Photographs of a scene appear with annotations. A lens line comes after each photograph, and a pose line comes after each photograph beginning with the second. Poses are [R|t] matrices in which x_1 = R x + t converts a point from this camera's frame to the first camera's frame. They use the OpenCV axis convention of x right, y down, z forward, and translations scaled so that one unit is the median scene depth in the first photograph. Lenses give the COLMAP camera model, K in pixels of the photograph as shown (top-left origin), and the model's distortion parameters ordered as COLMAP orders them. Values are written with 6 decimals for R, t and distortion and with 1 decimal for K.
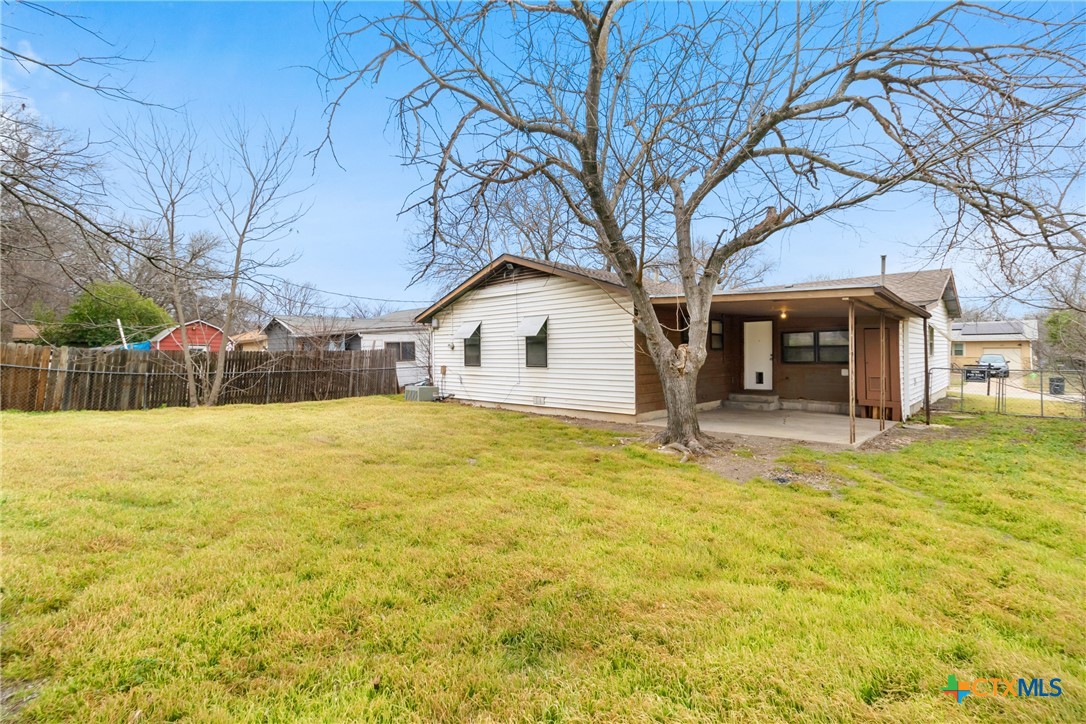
lens RADIAL K [[491.9, 0, 552.4], [0, 491.9, 348.8], [0, 0, 1]] dist [0.009692, -0.000140]
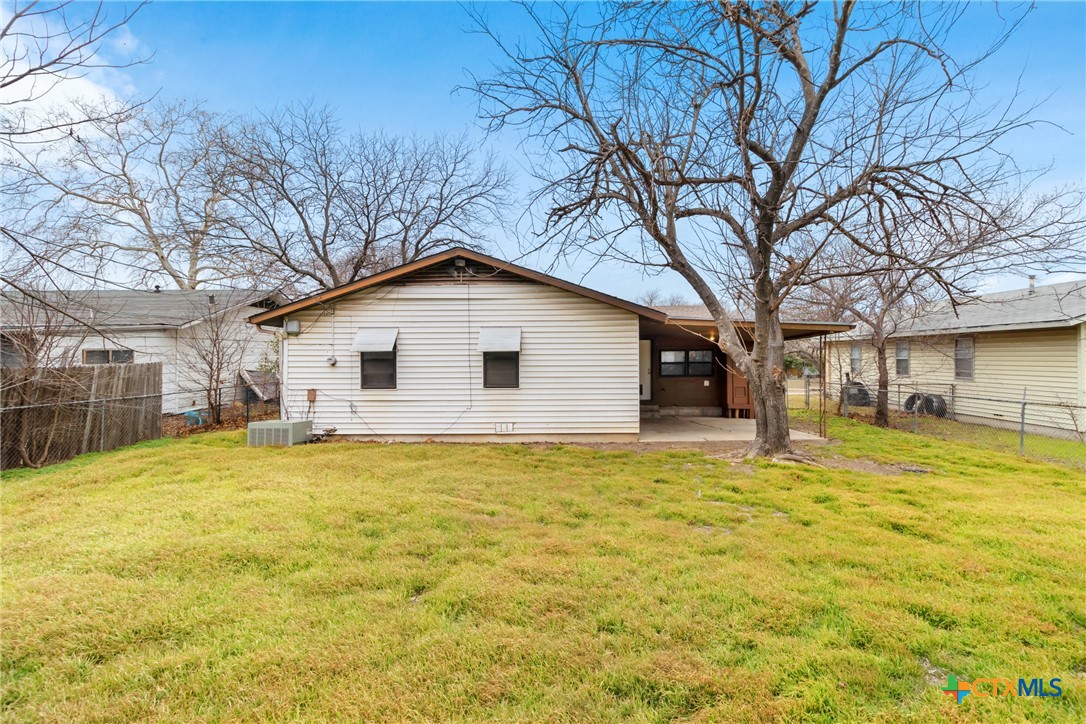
lens RADIAL K [[491.9, 0, 552.4], [0, 491.9, 348.8], [0, 0, 1]] dist [0.009692, -0.000140]
pose [[0.738738, 0.017429, 0.673767, -0.514430], [-0.006140, 0.999798, -0.019131, -0.013003], [-0.673964, 0.009996, 0.738696, 0.307015]]
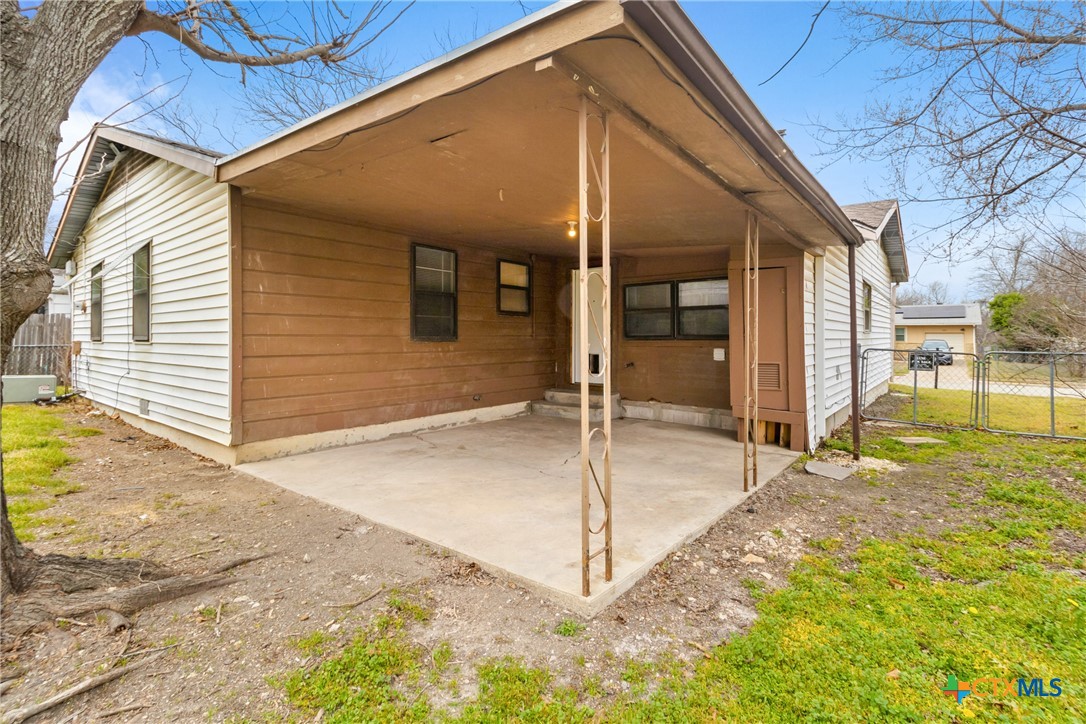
lens RADIAL K [[484.1, 0, 572.6], [0, 484.1, 328.3], [0, 0, 1]] dist [0.026419, 0.000188]
pose [[0.994939, 0.012257, 0.099730, 0.344432], [-0.011044, 0.999858, -0.012703, 0.024958], [-0.099872, 0.011537, 0.994933, 0.435541]]
